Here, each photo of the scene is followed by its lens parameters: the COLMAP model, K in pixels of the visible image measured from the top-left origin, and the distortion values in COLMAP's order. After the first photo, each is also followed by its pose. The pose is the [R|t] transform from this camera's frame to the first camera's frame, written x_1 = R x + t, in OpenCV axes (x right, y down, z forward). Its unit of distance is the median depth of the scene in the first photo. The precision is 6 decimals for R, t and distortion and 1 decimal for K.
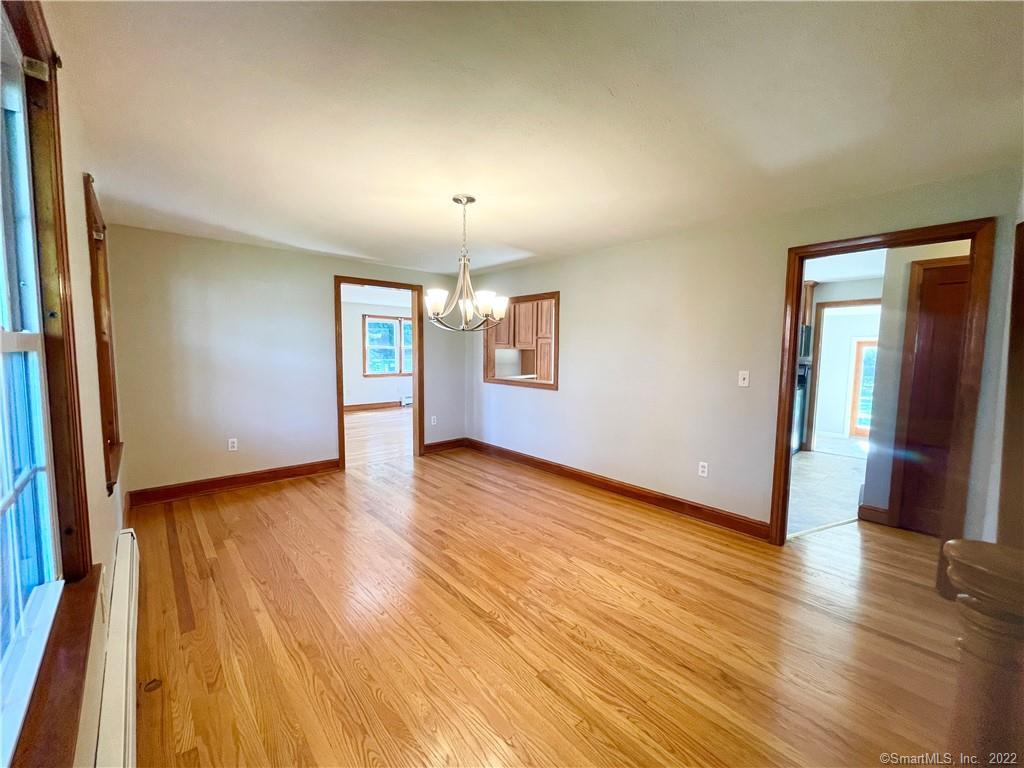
lens RADIAL K [[410.6, 0, 506.9], [0, 410.6, 384.5], [0, 0, 1]] dist [-0.002712, 0.000616]
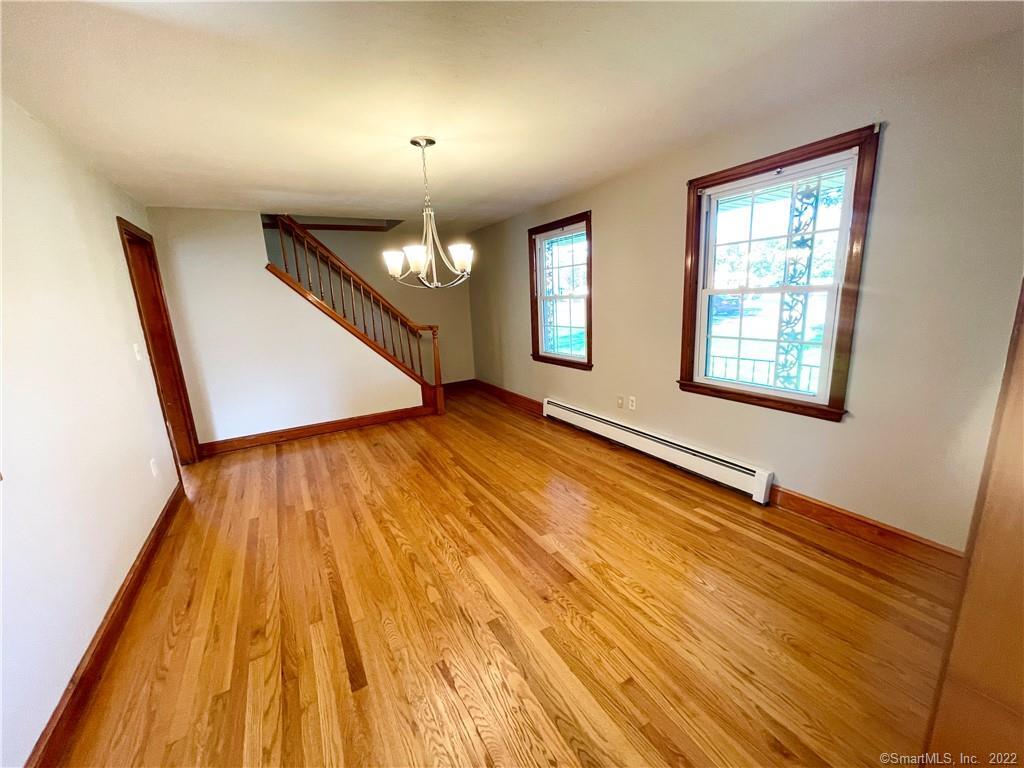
lens RADIAL K [[410.6, 0, 506.9], [0, 410.6, 384.5], [0, 0, 1]] dist [-0.002712, 0.000616]
pose [[-0.975552, -0.010215, 0.219530, -0.445583], [0.056292, 0.953978, 0.294545, -0.175276], [-0.212436, 0.299701, -0.930081, 1.789938]]
